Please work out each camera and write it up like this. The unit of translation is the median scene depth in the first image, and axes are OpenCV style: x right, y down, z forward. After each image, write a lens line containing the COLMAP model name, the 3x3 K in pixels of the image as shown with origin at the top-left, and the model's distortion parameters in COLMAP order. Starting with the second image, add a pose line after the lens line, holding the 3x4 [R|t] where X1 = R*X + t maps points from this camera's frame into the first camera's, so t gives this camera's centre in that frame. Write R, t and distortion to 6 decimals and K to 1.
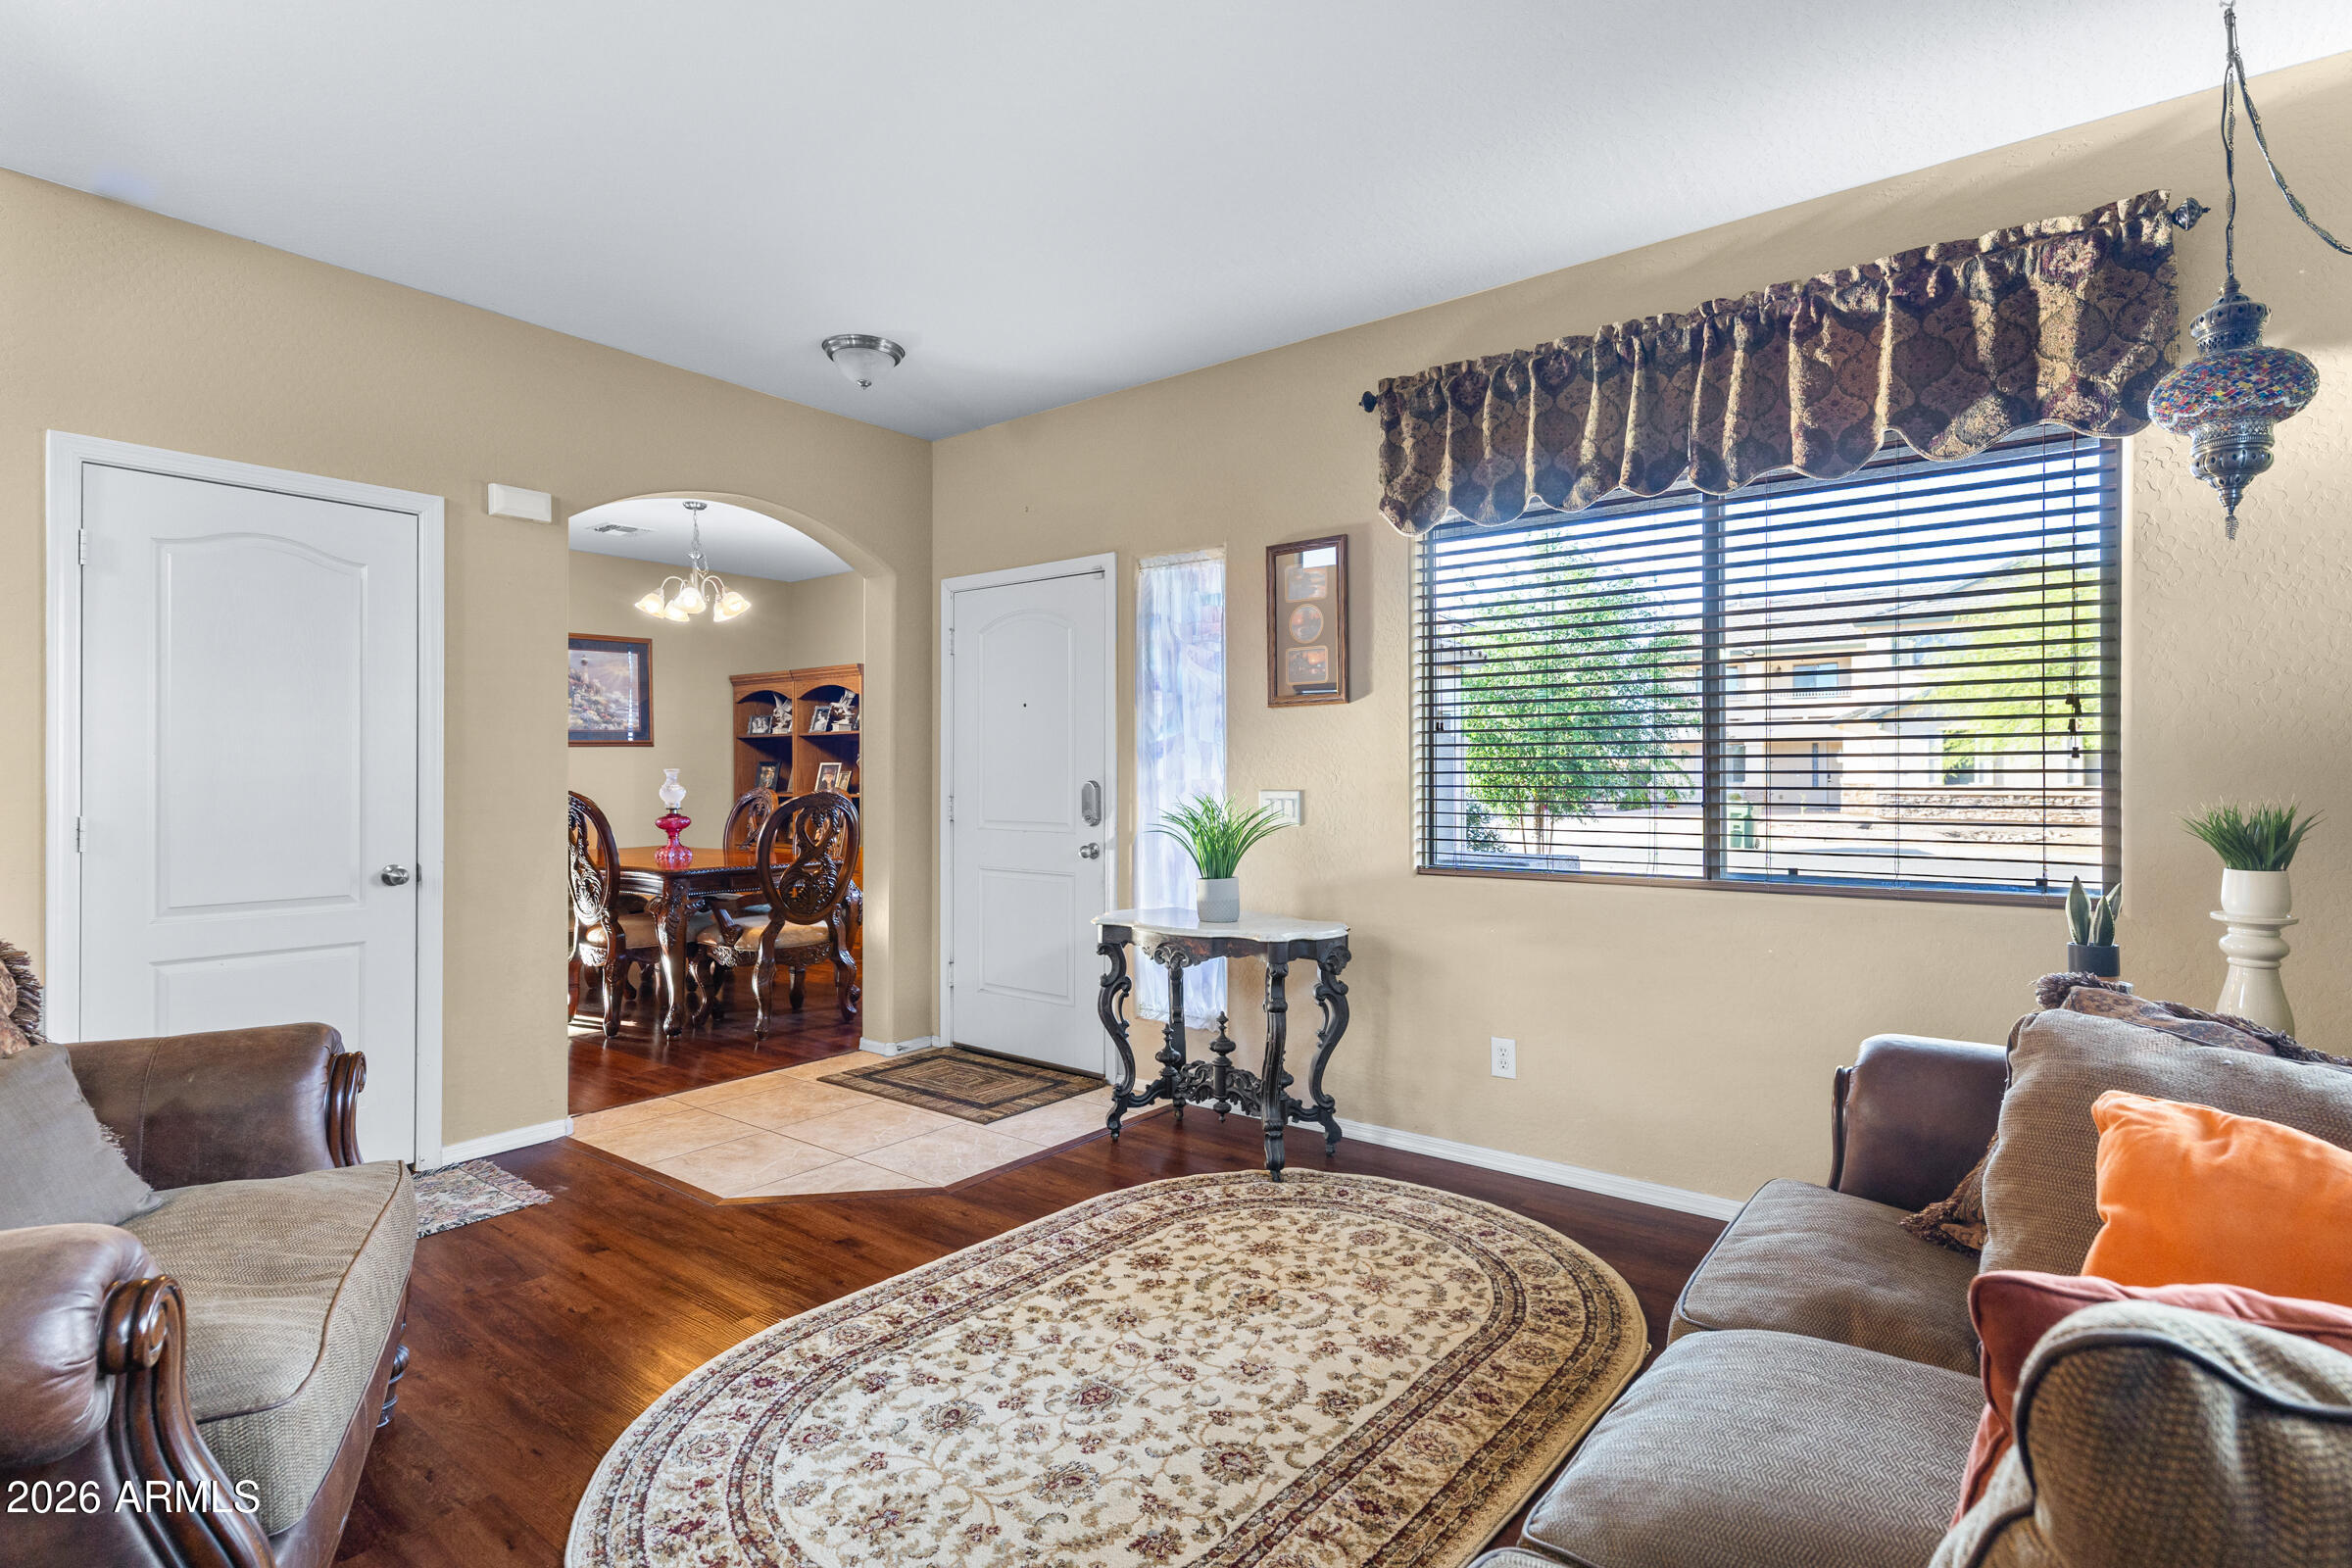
lens RADIAL K [[1141.4, 0, 1189.9], [0, 1141.4, 781.4], [0, 0, 1]] dist [0.011461, -0.003285]
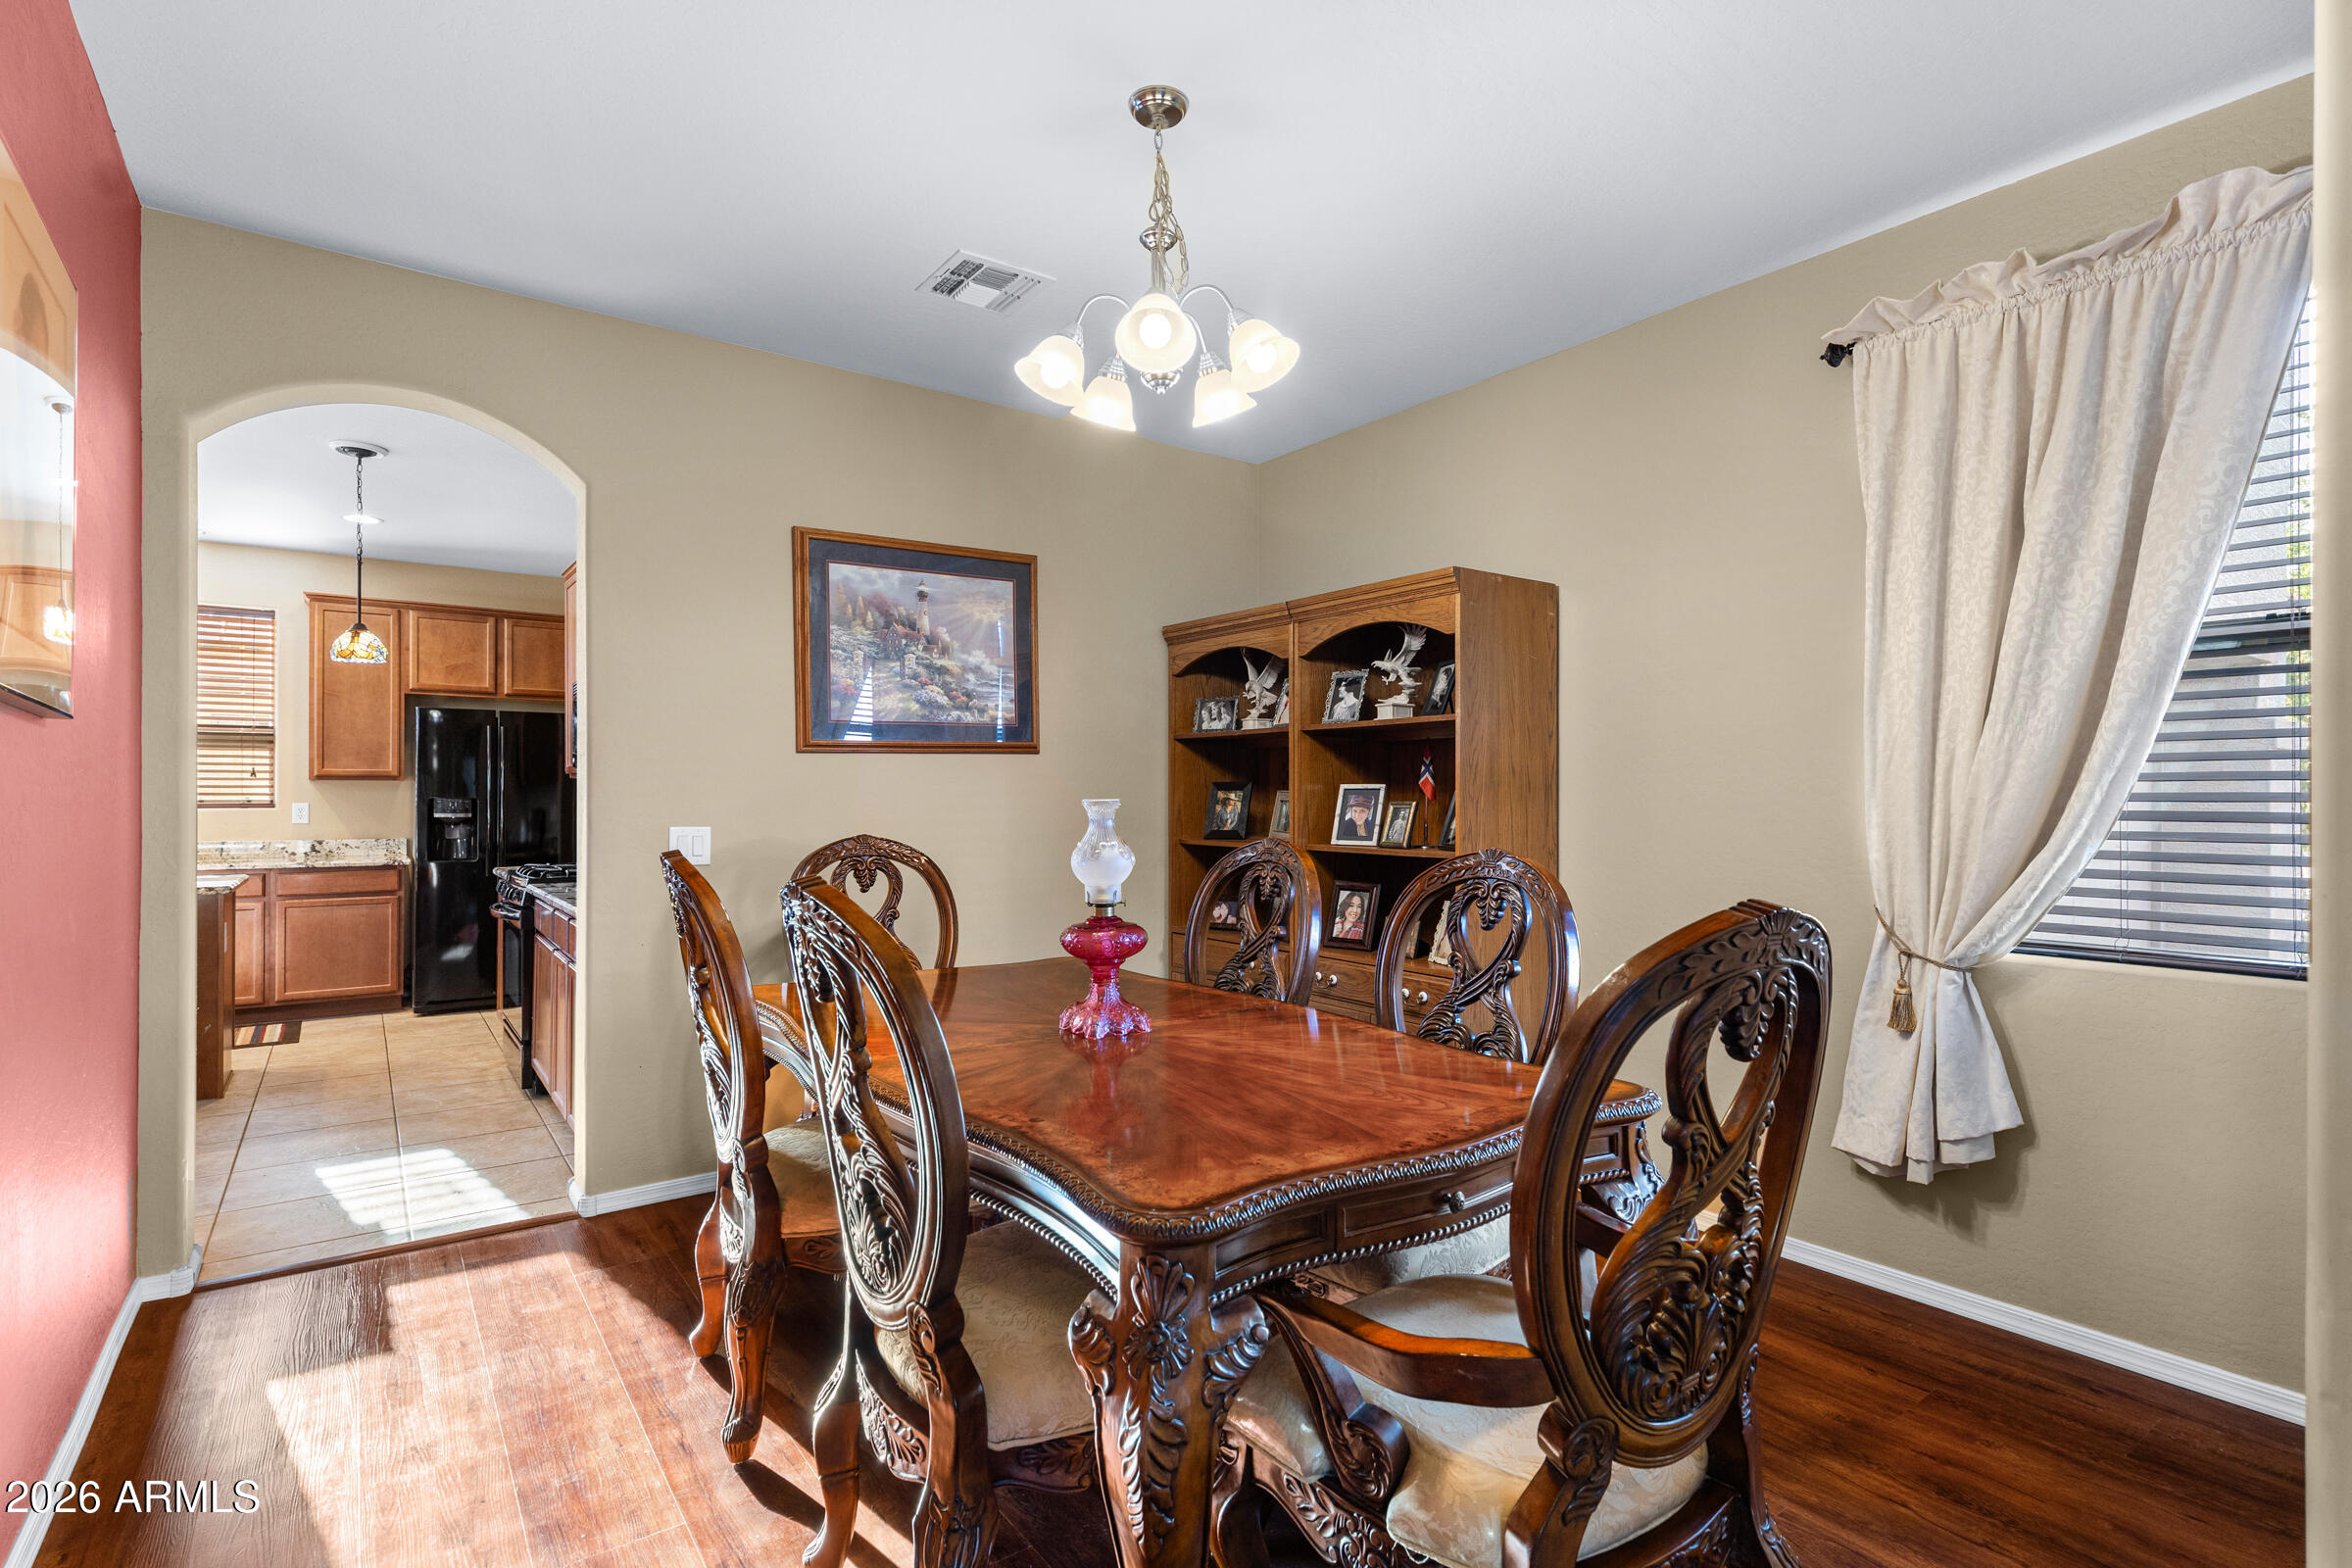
lens RADIAL K [[1141.4, 0, 1178.9], [0, 1141.4, 800.2], [0, 0, 1]] dist [0.011461, -0.003285]
pose [[0.956363, 0.005387, -0.292132, -0.722398], [-0.006694, 0.999972, -0.003477, -0.020853], [0.292105, 0.005280, 0.956372, 1.468411]]
